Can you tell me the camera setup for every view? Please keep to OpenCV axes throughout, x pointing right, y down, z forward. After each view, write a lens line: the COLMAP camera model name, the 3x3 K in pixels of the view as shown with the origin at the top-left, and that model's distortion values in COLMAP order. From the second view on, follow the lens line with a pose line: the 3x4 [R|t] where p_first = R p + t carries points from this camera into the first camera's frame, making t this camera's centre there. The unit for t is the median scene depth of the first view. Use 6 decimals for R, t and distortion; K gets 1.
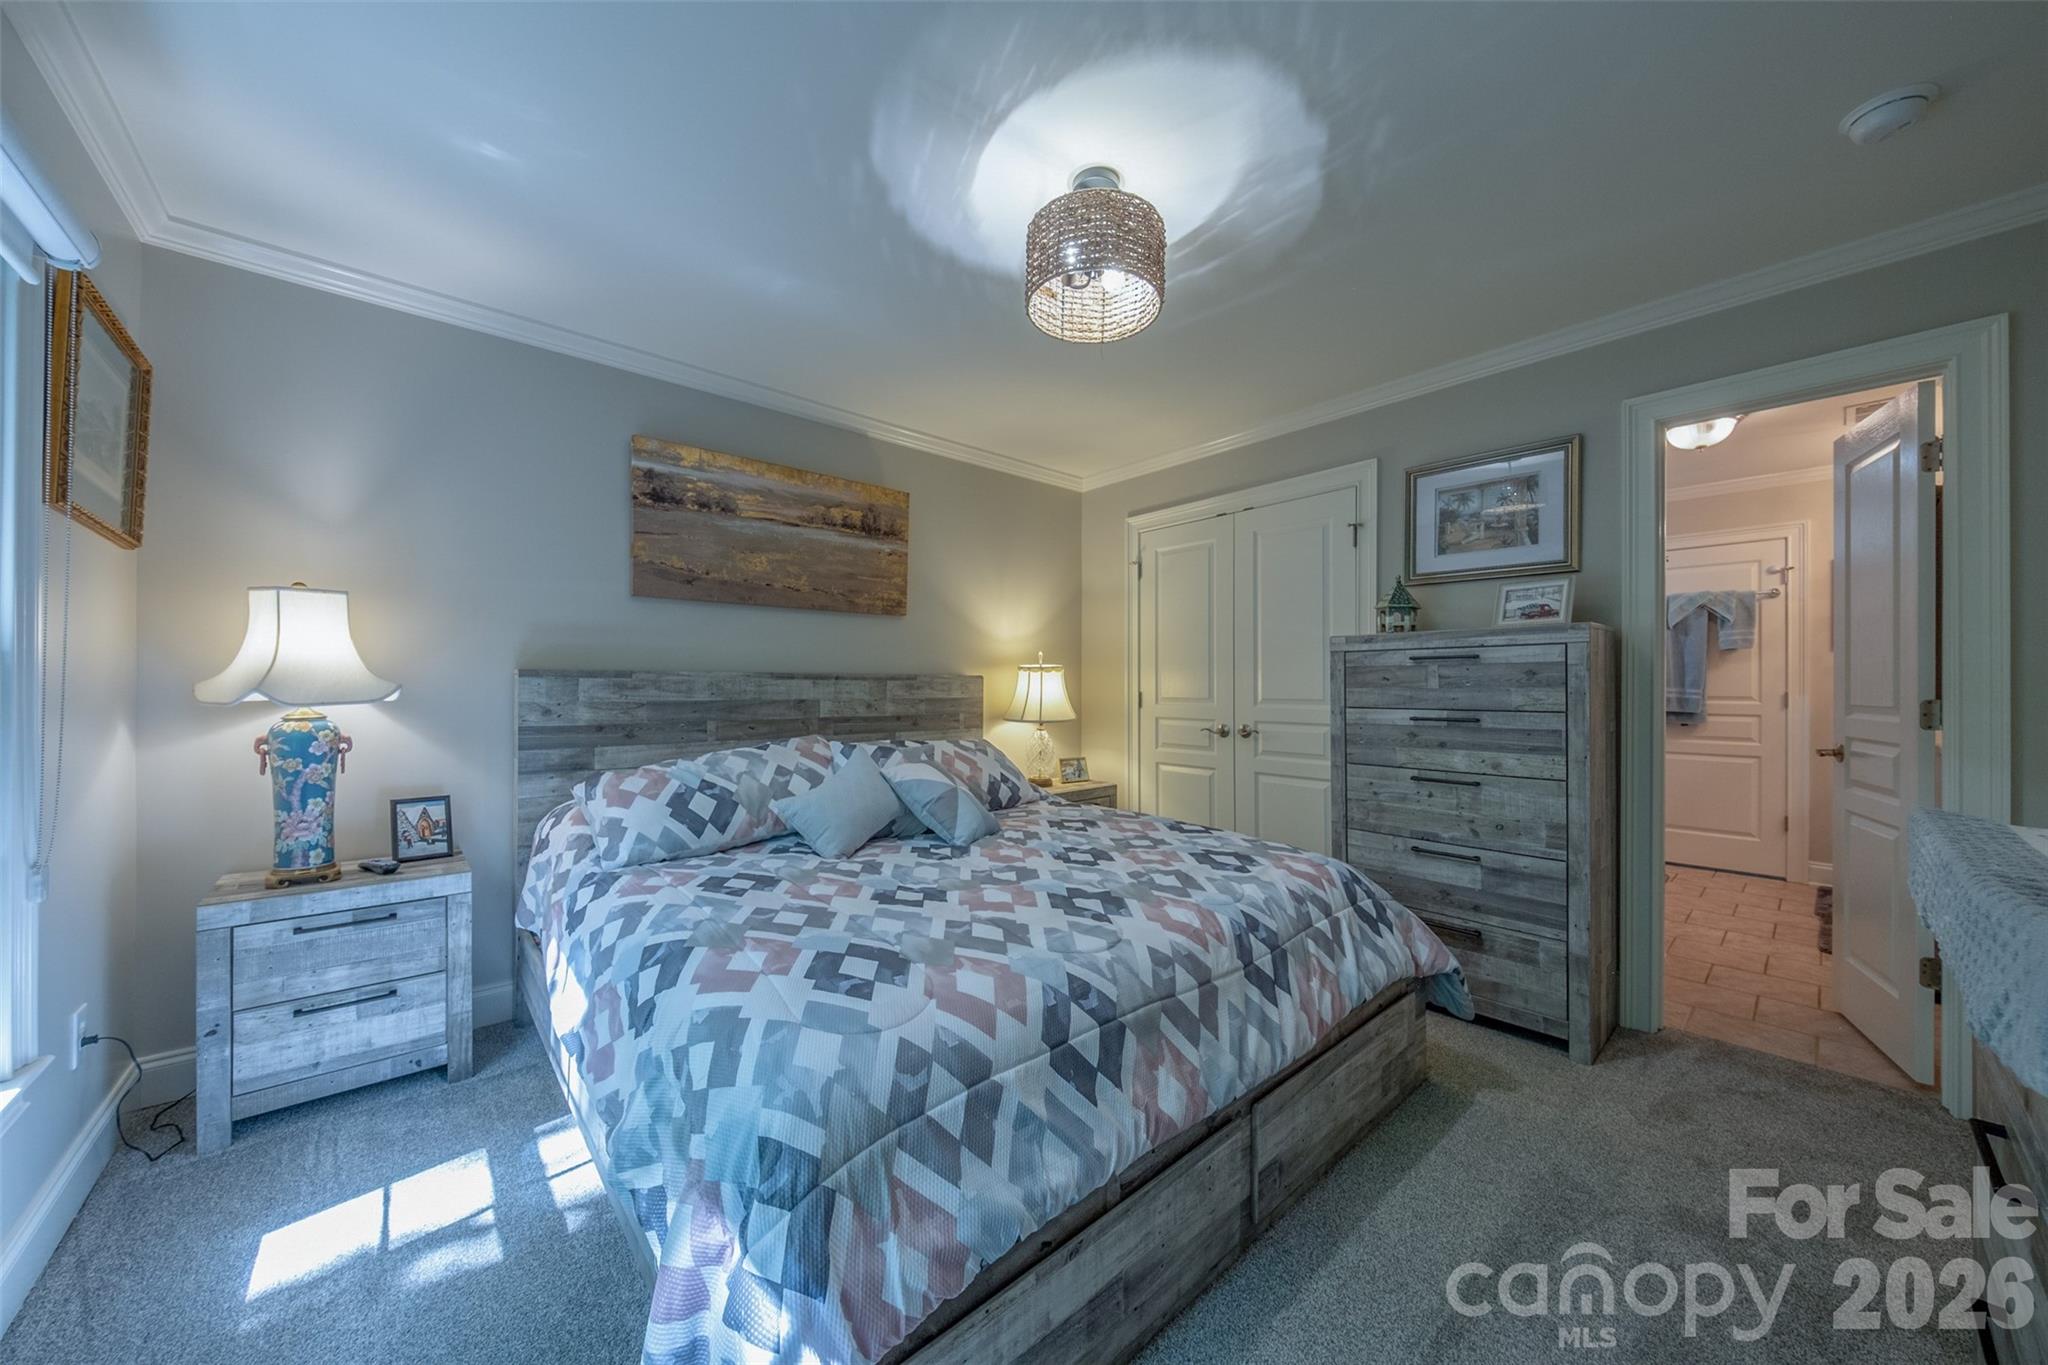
lens RADIAL K [[705.2, 0, 1029.4], [0, 705.2, 677.9], [0, 0, 1]] dist [0.038668, -0.000050]
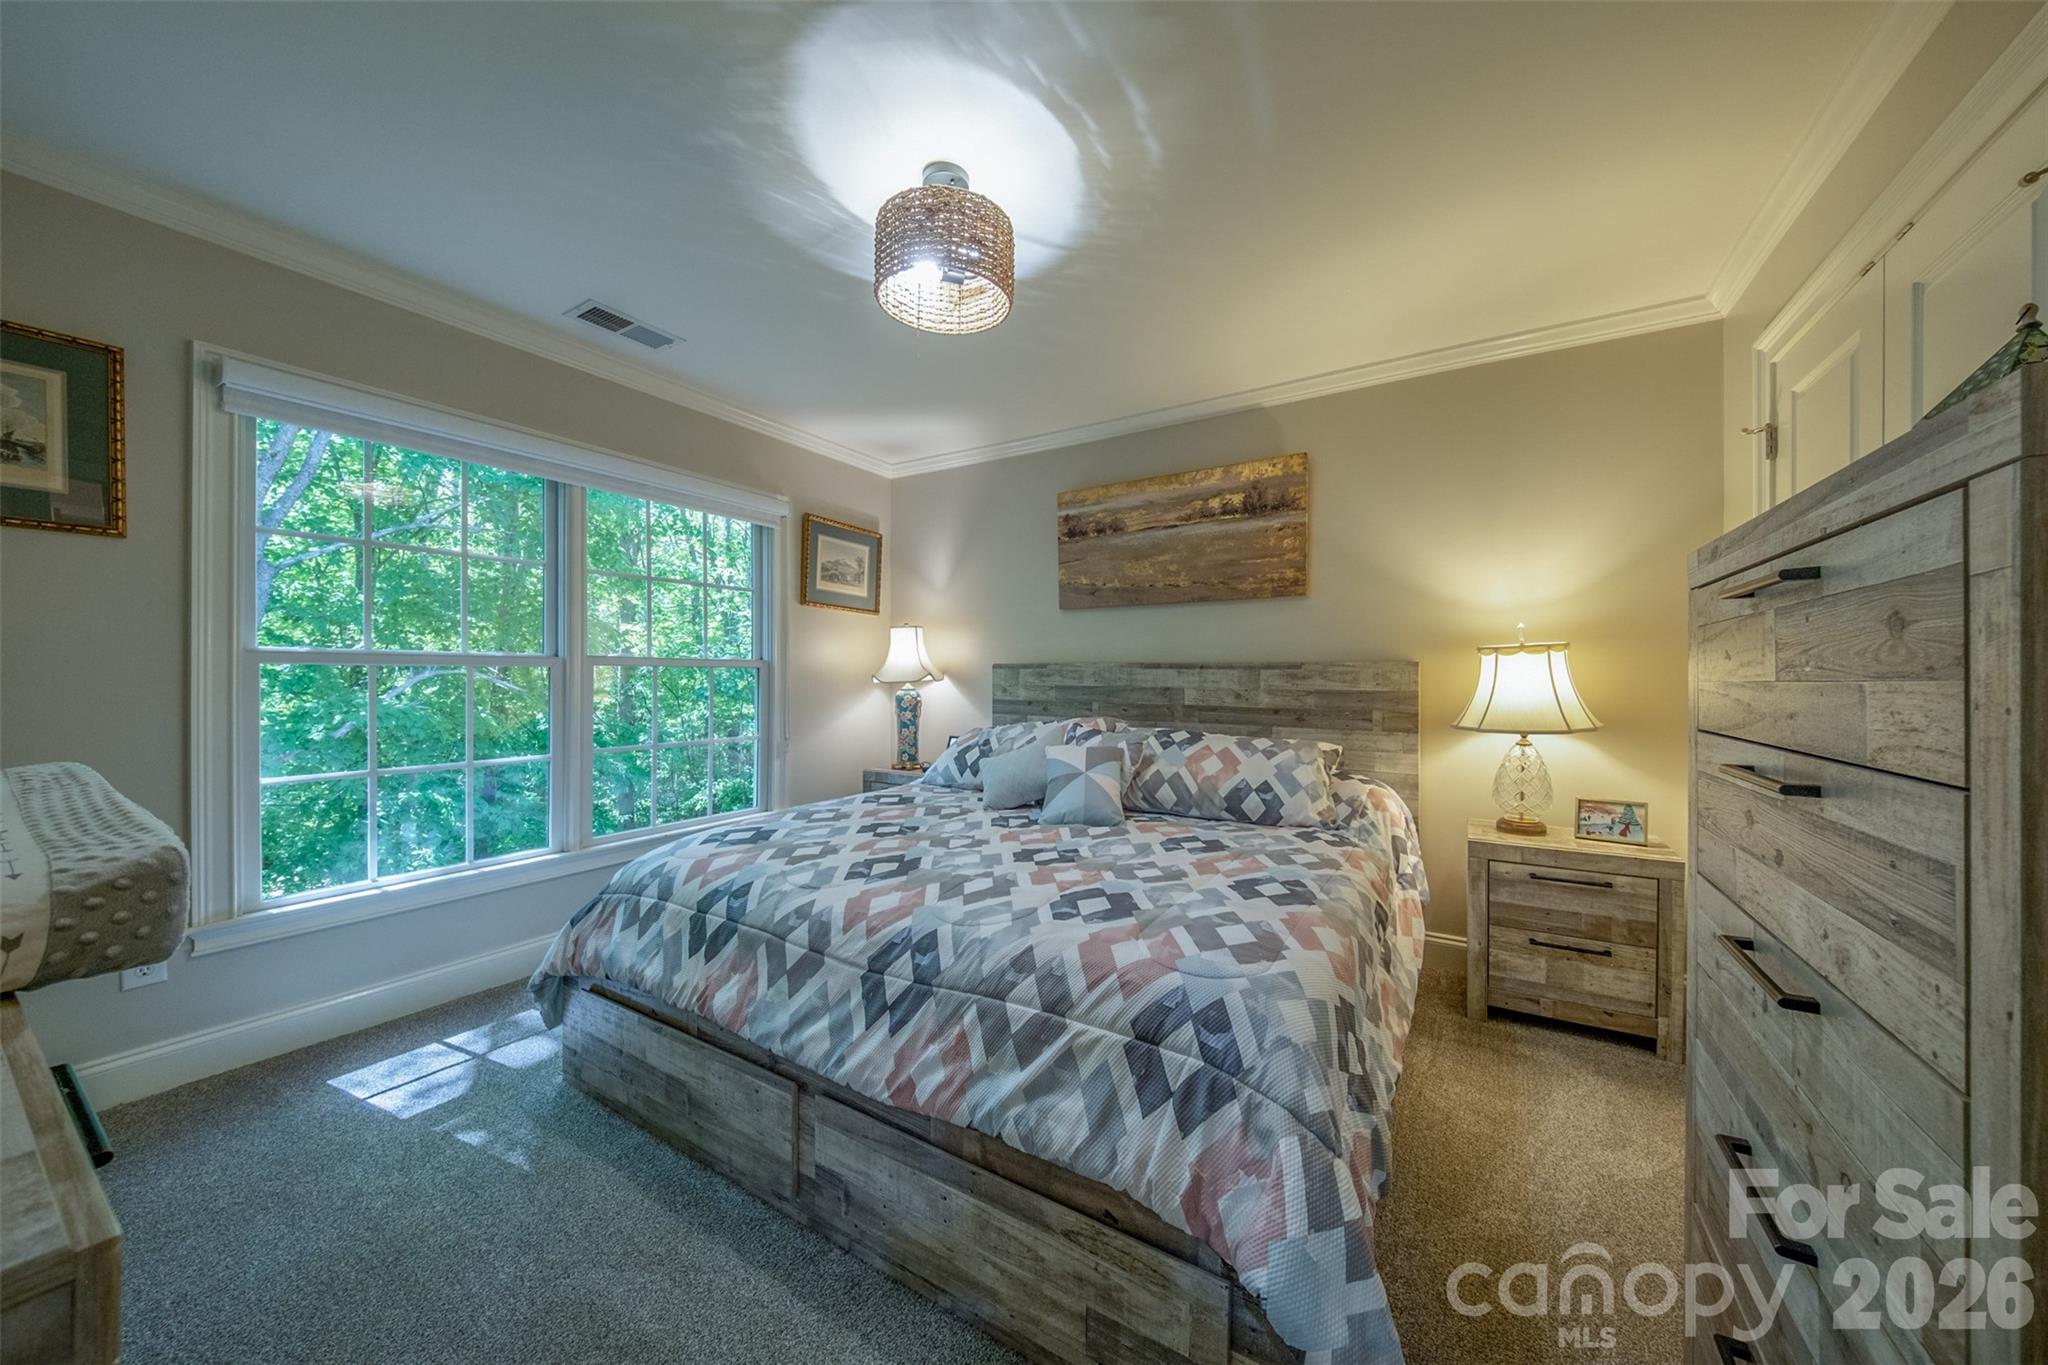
lens RADIAL K [[705.2, 0, 1029.4], [0, 705.2, 677.9], [0, 0, 1]] dist [0.038668, -0.000050]
pose [[0.276516, 0.004782, -0.960997, 0.686127], [0.005801, 0.999961, 0.006645, 0.007992], [0.960992, -0.007412, 0.276478, 0.515183]]
